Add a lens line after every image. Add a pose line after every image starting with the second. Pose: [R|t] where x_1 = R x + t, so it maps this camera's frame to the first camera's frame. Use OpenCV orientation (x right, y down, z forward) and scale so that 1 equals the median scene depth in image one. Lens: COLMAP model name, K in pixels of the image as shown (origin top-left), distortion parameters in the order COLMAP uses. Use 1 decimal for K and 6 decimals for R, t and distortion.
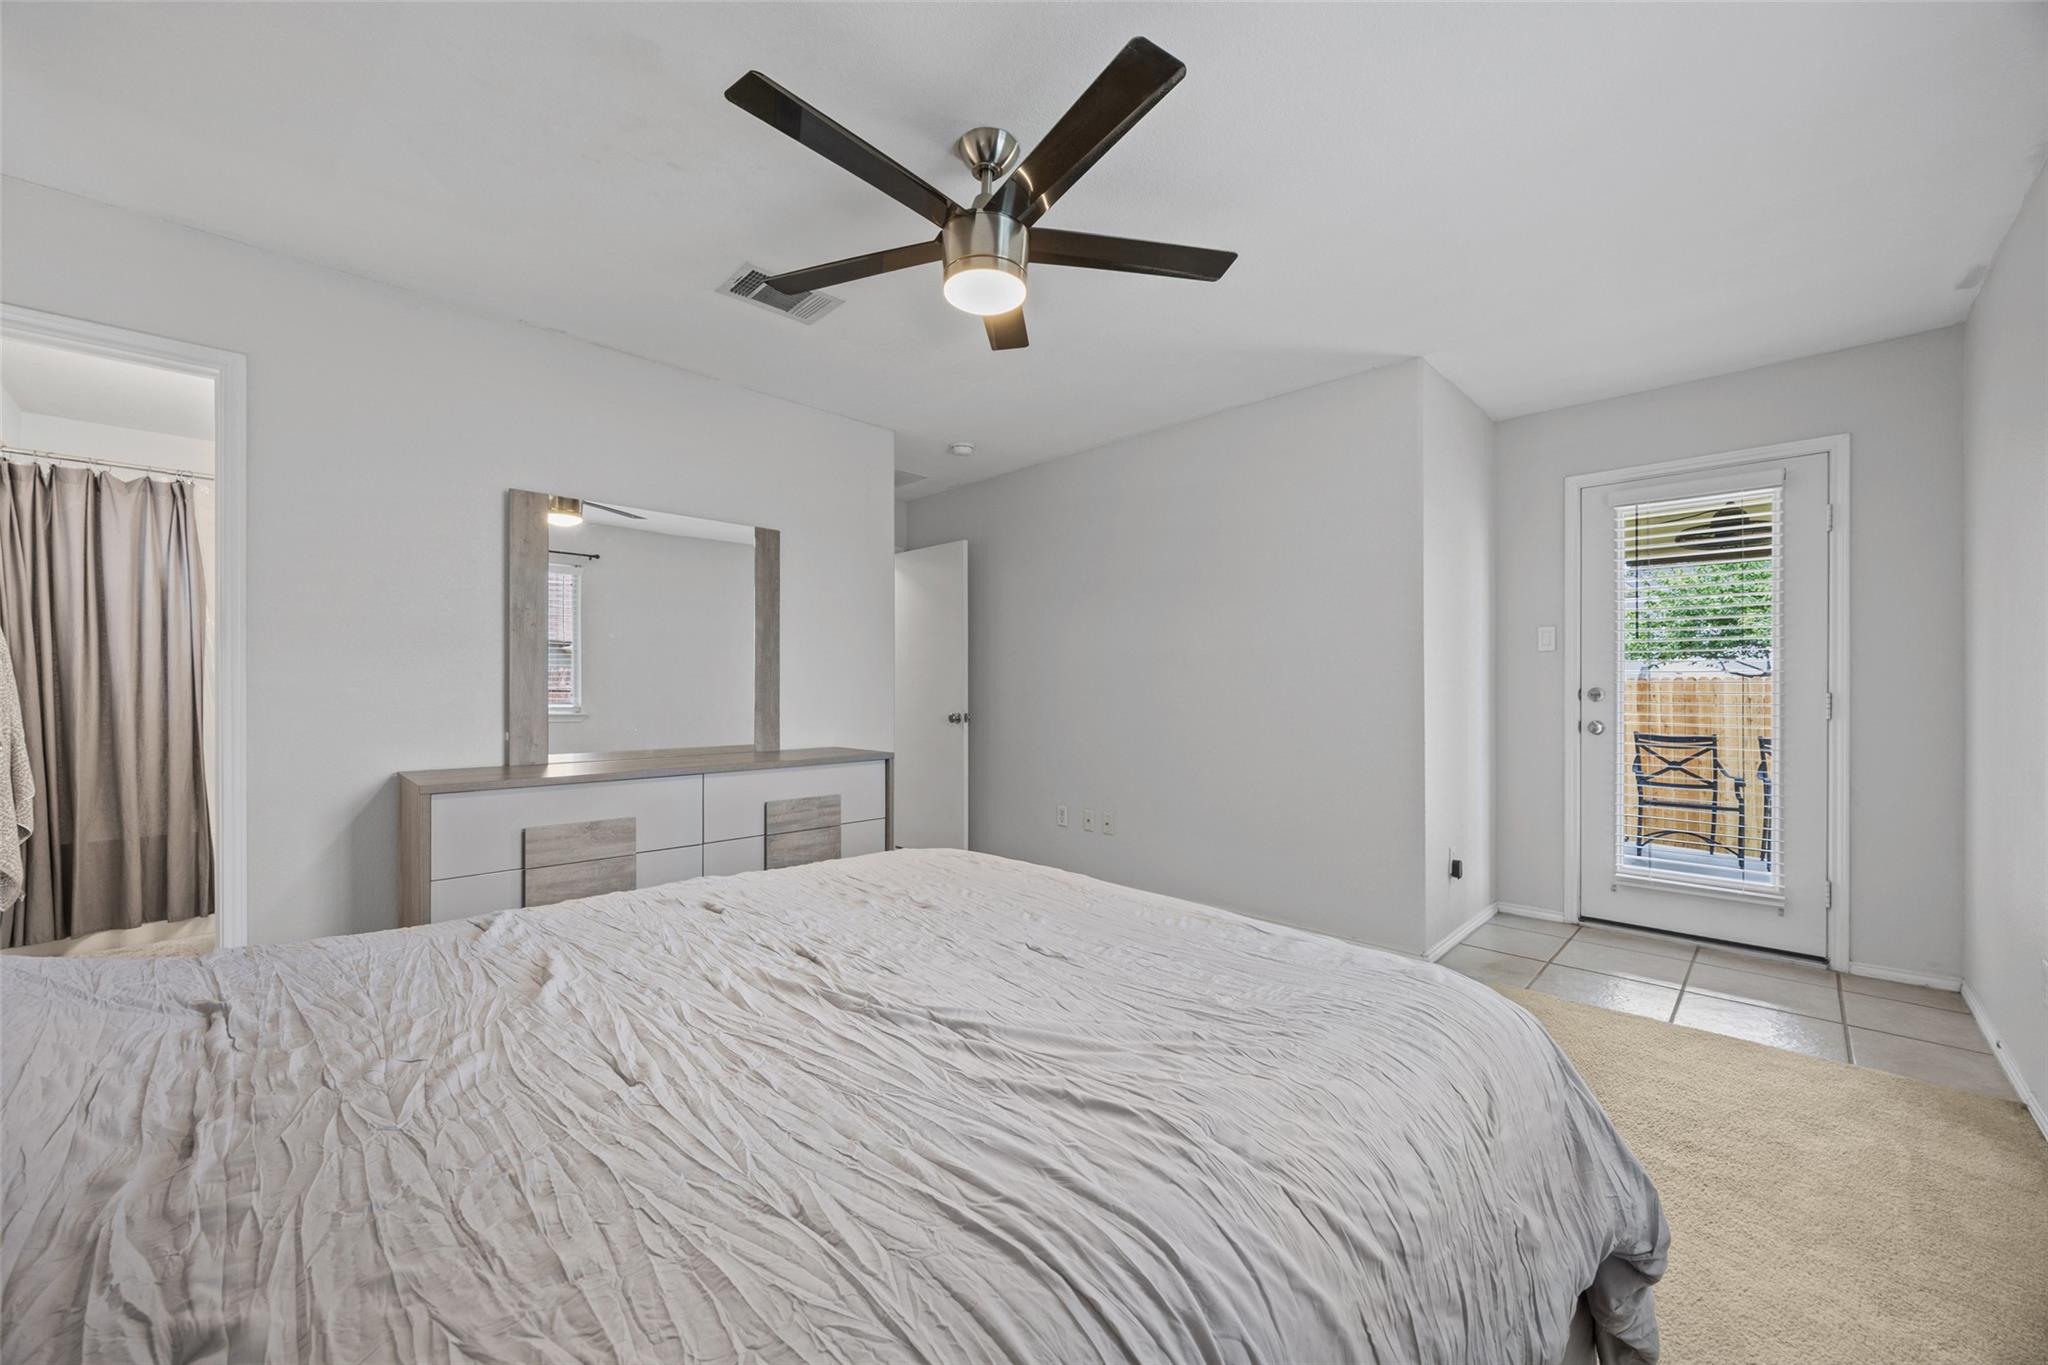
lens RADIAL K [[796.6, 0, 1068.5], [0, 796.6, 700.3], [0, 0, 1]] dist [-0.005384, 0.000556]
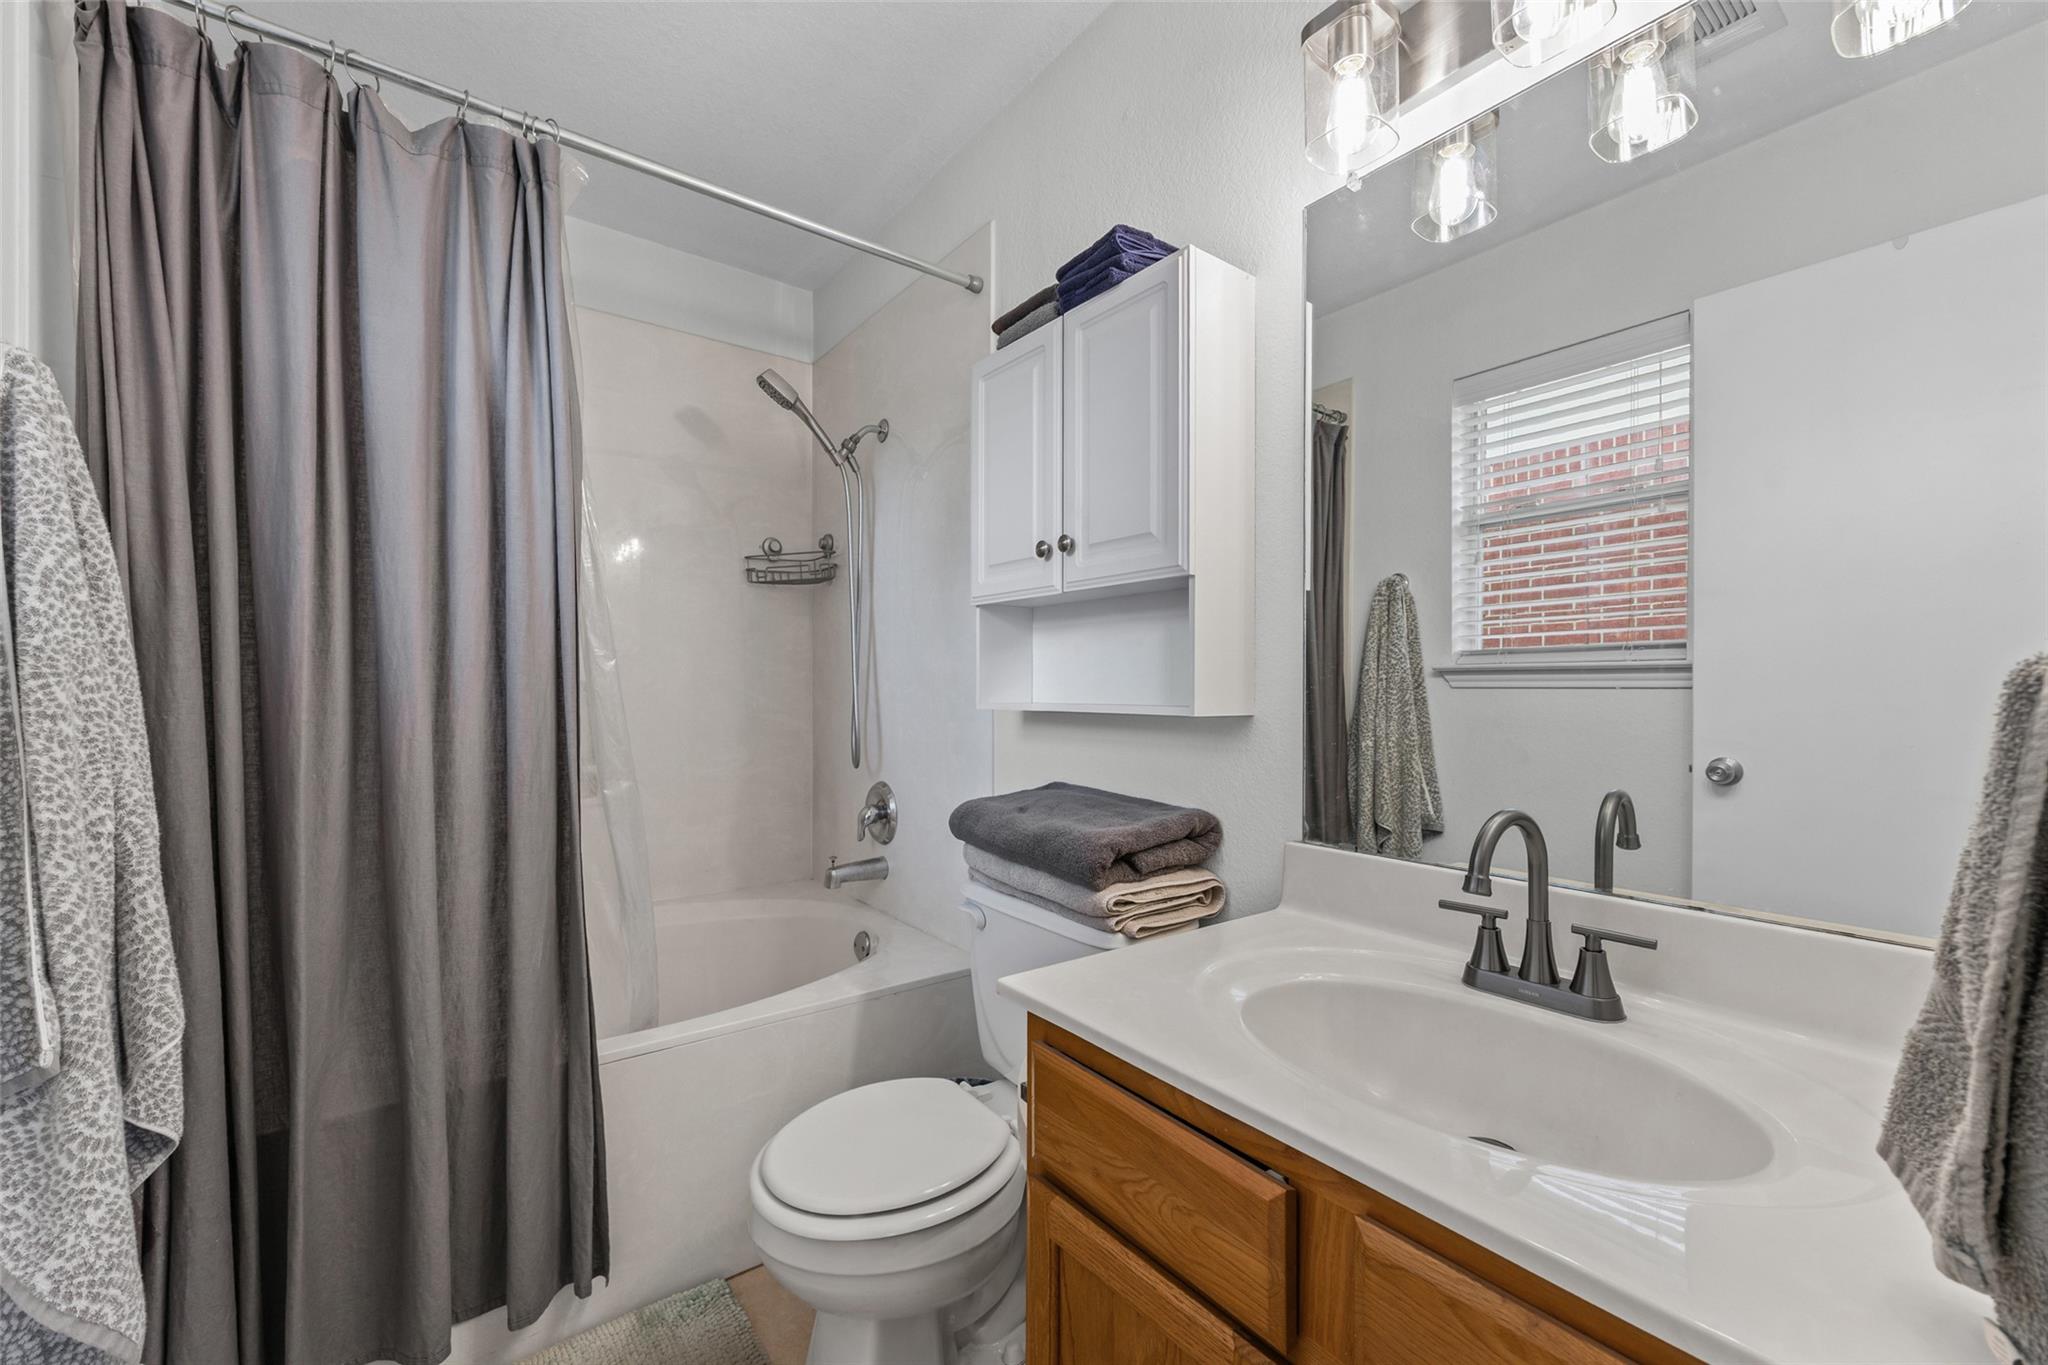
lens RADIAL K [[796.6, 0, 1016.1], [0, 796.6, 691.7], [0, 0, 1]] dist [-0.005384, 0.000556]
pose [[0.988442, 0.001170, -0.151598, -0.878604], [-0.001560, 0.999996, -0.002454, -0.011275], [0.151595, 0.002662, 0.988439, 0.694874]]
